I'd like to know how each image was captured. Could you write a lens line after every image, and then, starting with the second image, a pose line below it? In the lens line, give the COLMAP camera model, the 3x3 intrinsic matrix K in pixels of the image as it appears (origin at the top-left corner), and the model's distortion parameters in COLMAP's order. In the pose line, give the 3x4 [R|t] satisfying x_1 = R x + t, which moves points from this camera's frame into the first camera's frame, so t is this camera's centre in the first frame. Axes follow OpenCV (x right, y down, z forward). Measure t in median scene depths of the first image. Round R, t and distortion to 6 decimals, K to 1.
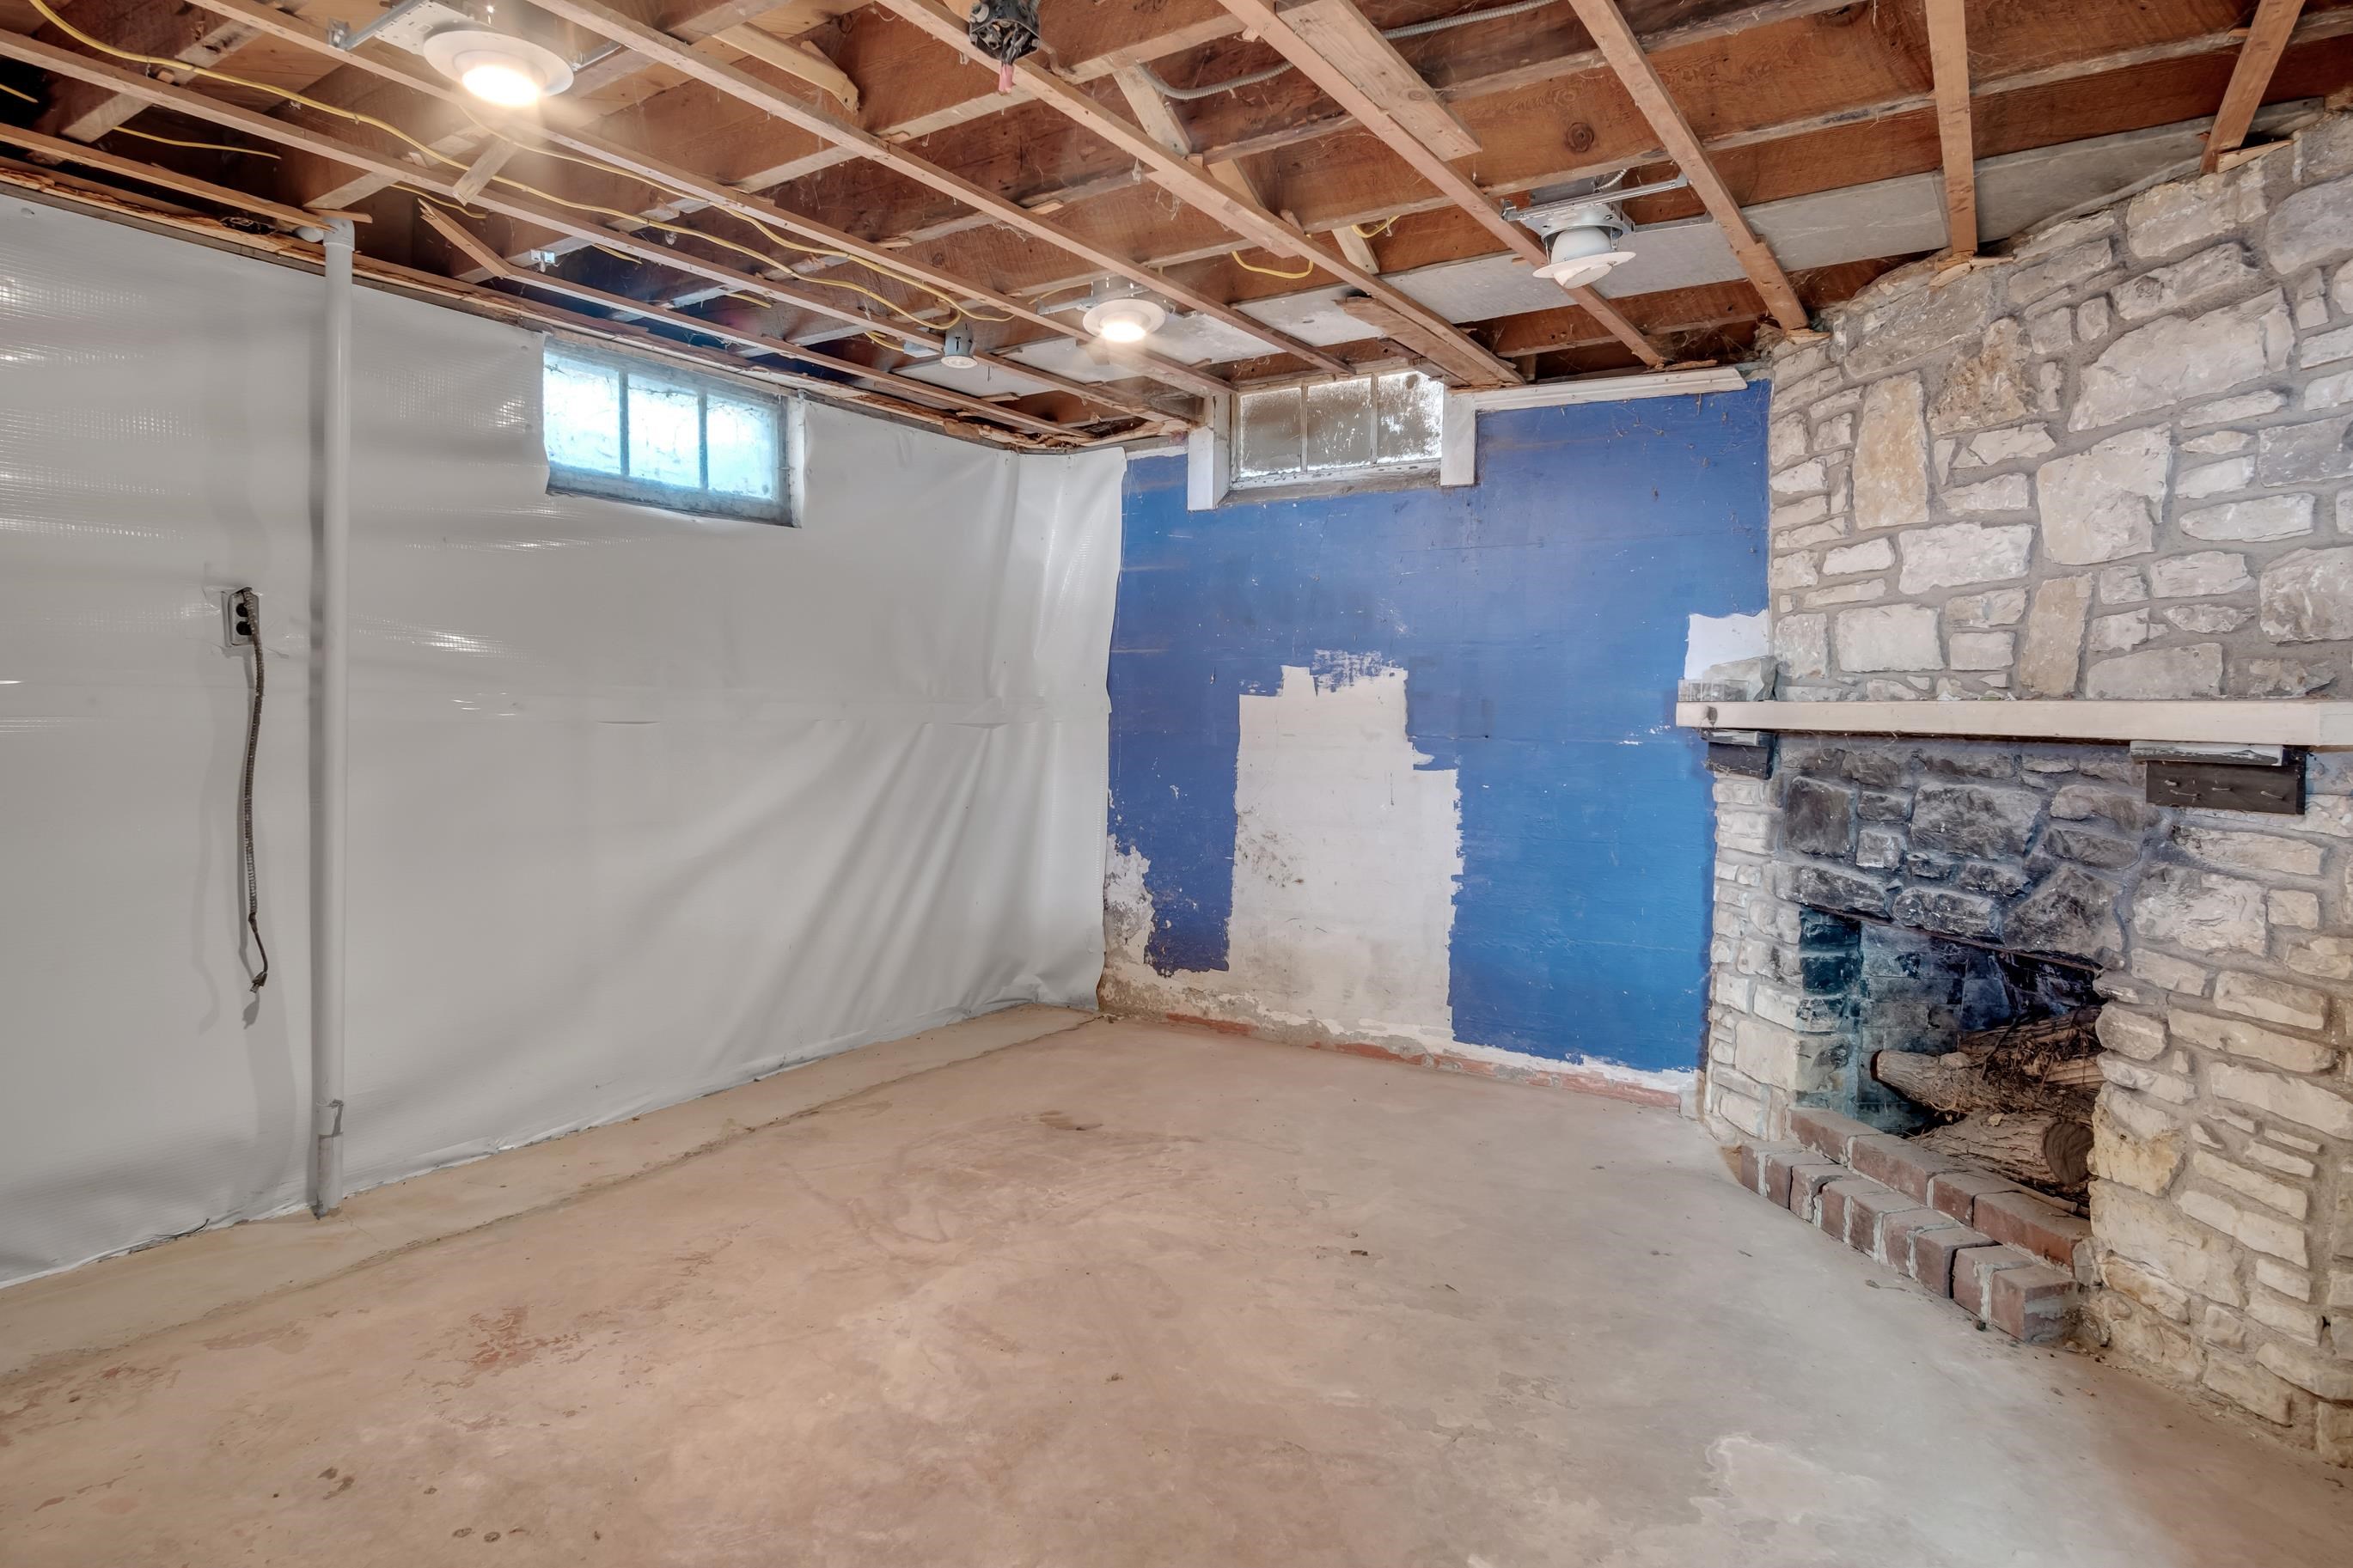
lens RADIAL K [[1273.0, 0, 1181.0], [0, 1273.0, 785.6], [0, 0, 1]] dist [-0.028363, 0.005616]
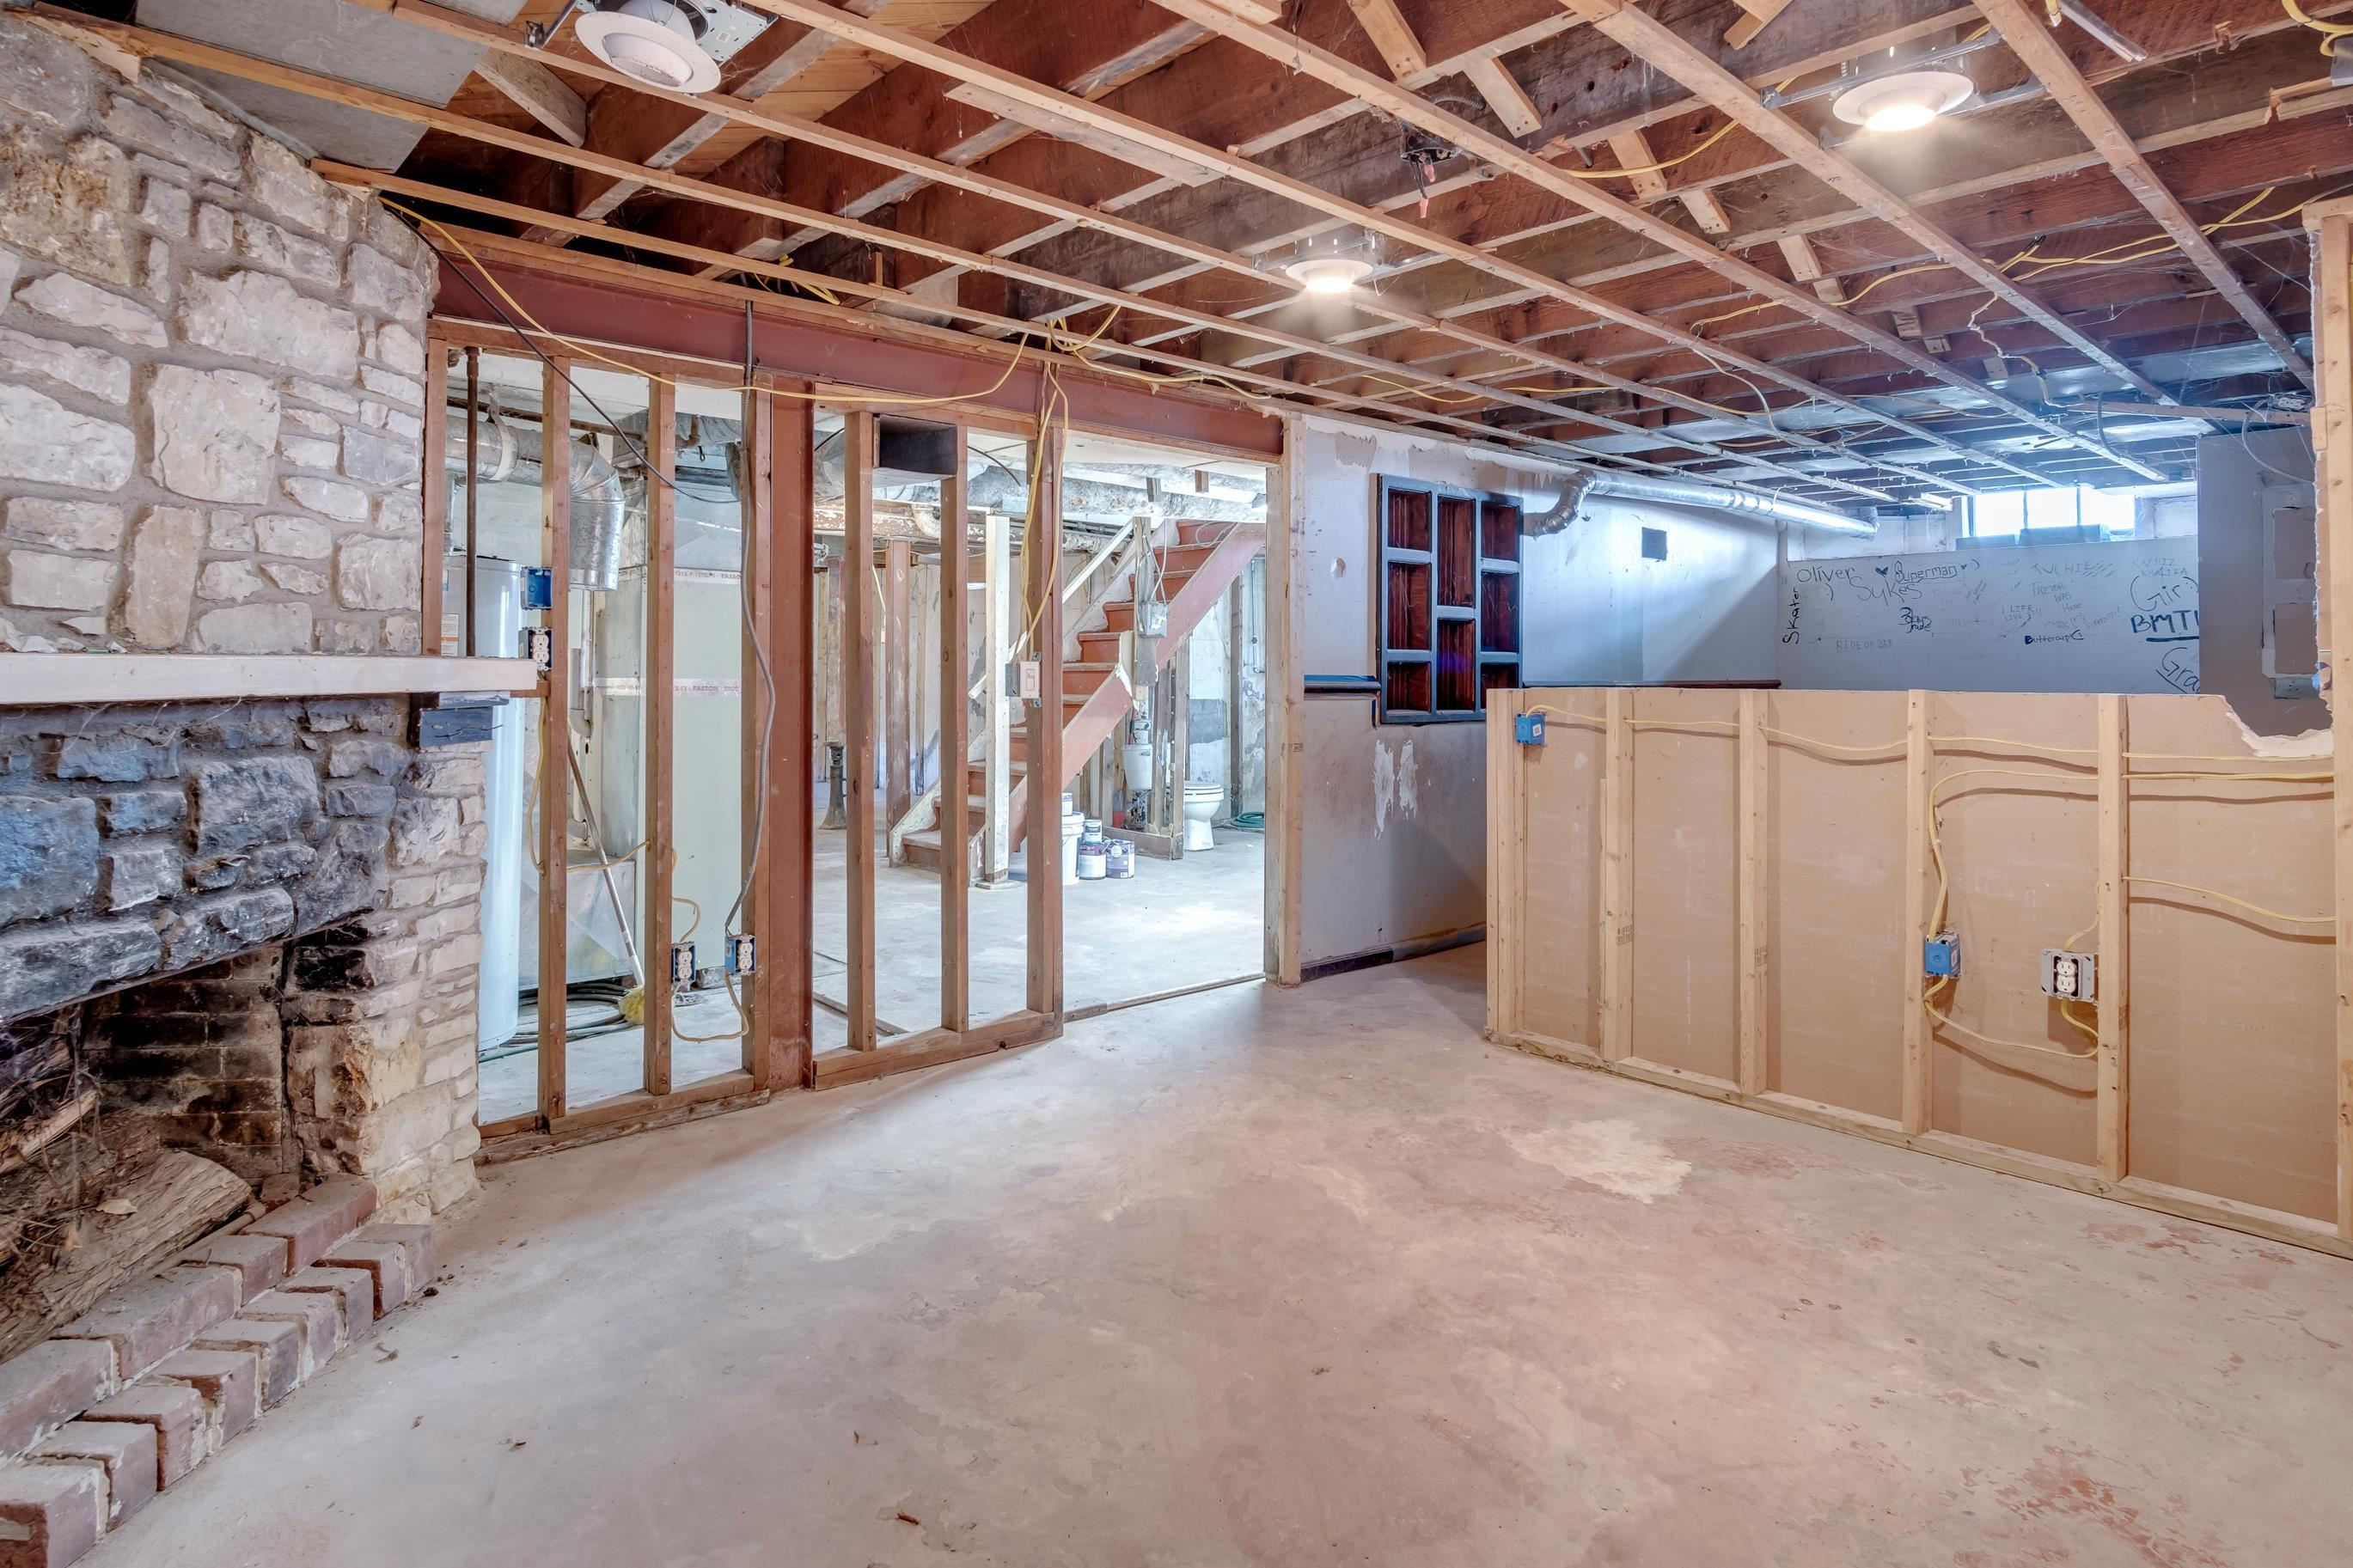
lens RADIAL K [[1273.0, 0, 1158.5], [0, 1273.0, 660.5], [0, 0, 1]] dist [-0.028363, 0.005616]
pose [[-0.965563, -0.011246, 0.259927, -0.163656], [0.003462, 0.998421, 0.056061, -0.117339], [-0.260147, 0.055030, -0.964000, 1.779967]]
